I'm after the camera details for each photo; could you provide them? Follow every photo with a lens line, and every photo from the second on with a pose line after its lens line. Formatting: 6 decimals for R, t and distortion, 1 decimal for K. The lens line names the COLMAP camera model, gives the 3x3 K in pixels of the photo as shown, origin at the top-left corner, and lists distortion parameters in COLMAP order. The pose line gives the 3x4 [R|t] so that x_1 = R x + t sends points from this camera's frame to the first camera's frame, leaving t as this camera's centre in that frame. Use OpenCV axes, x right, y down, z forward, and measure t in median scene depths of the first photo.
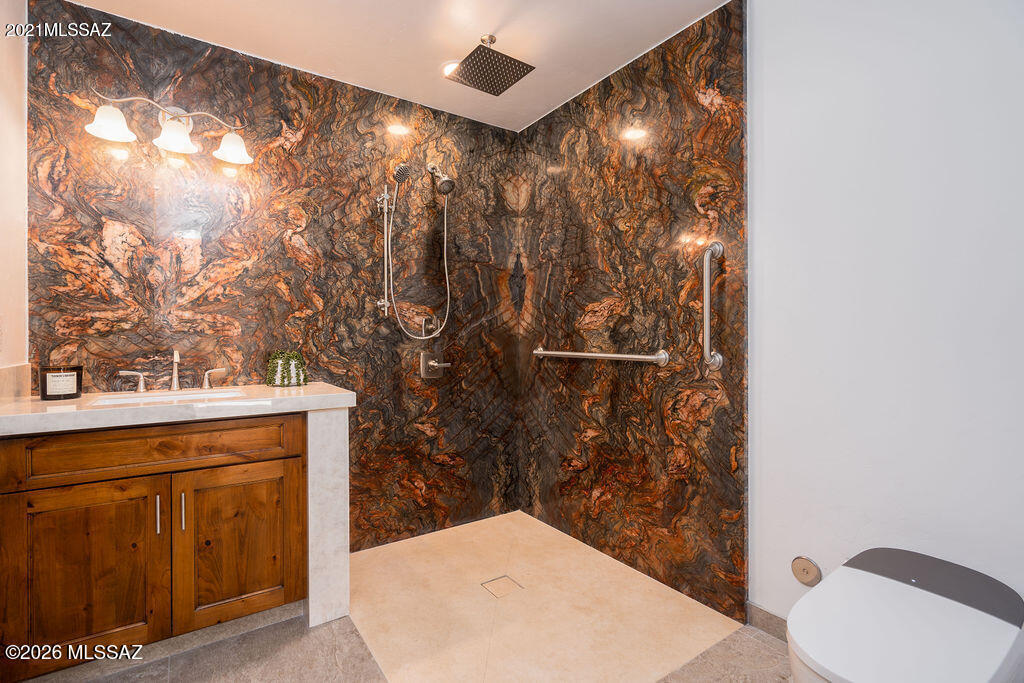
lens RADIAL K [[464.9, 0, 508.8], [0, 464.9, 339.6], [0, 0, 1]] dist [-0.002229, -0.000636]
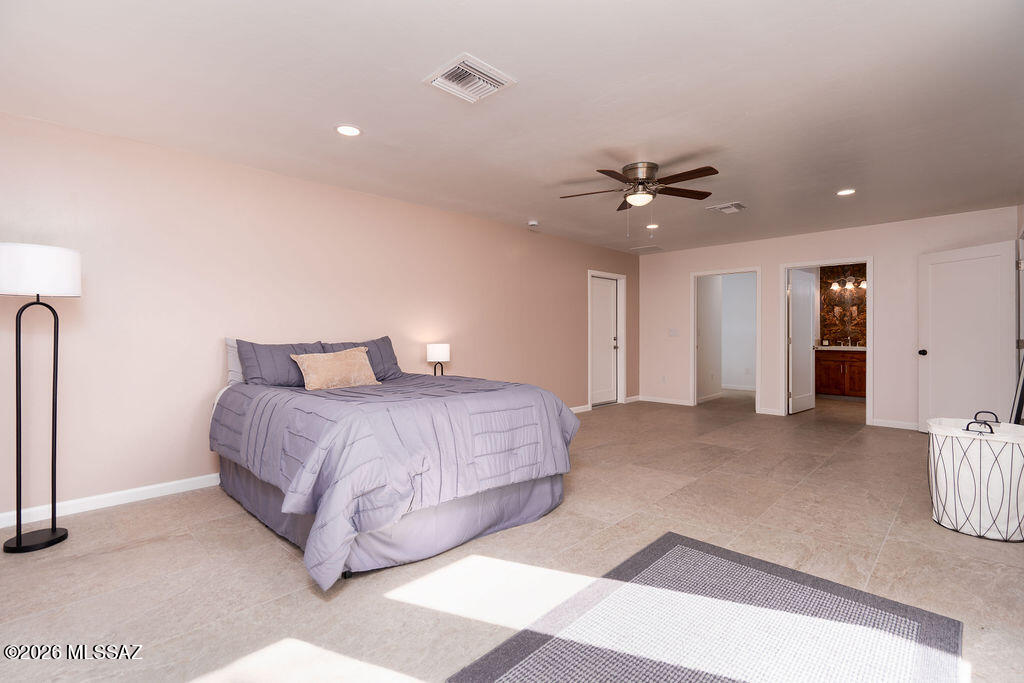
lens RADIAL K [[464.9, 0, 508.8], [0, 464.9, 339.6], [0, 0, 1]] dist [-0.002229, -0.000636]
pose [[0.185790, 0.010325, -0.982535, 2.919281], [-0.001032, 0.999946, 0.010313, 0.011060], [0.982589, -0.000902, 0.185790, -2.887782]]
